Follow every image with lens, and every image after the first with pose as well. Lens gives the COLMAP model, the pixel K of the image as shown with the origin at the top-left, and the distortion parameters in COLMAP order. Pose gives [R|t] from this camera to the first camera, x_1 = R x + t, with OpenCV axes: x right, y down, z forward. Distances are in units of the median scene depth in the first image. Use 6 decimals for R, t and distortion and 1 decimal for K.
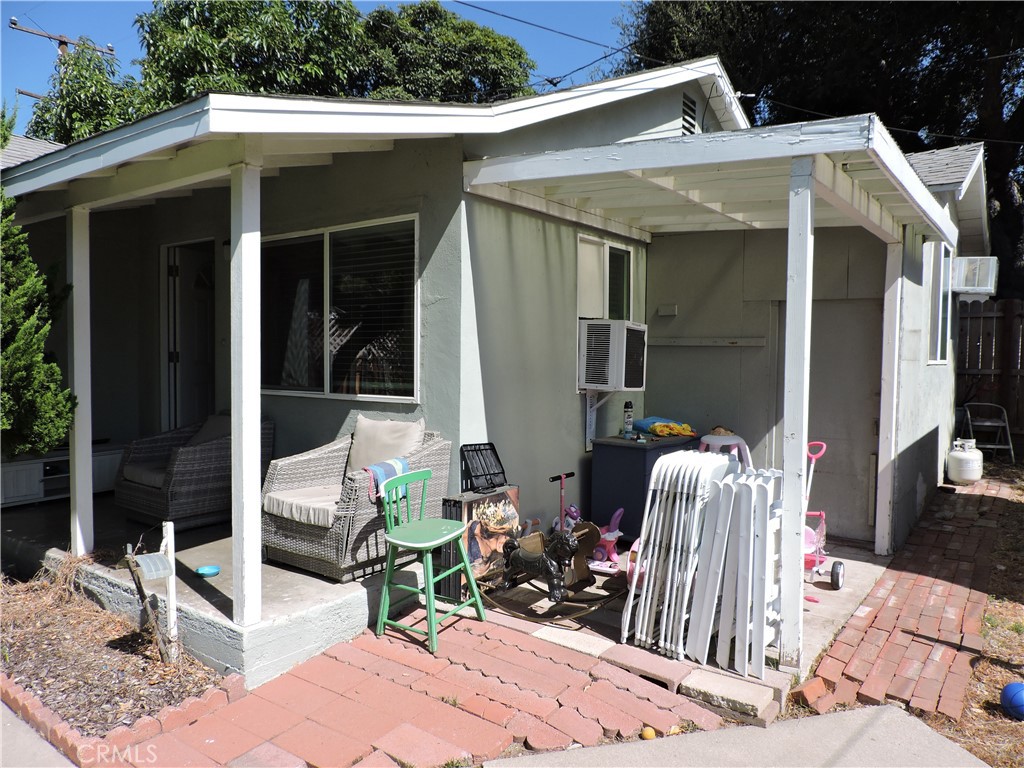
lens RADIAL K [[723.4, 0, 512.3], [0, 723.4, 381.7], [0, 0, 1]] dist [-0.021188, 0.008581]
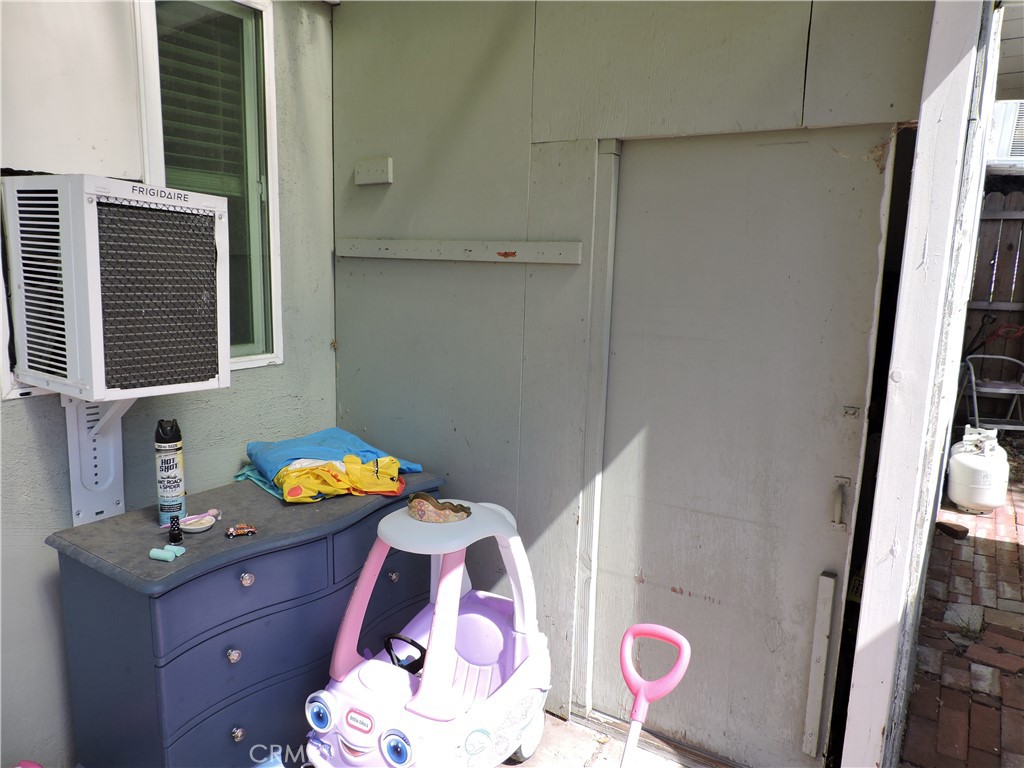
lens RADIAL K [[723.4, 0, 509.9], [0, 723.4, 384.4], [0, 0, 1]] dist [-0.021188, 0.008581]
pose [[0.997722, 0.002789, 0.067401, 0.279955], [-0.011412, 0.991721, 0.127904, -0.033764], [-0.066486, -0.128382, 0.989494, 0.602317]]
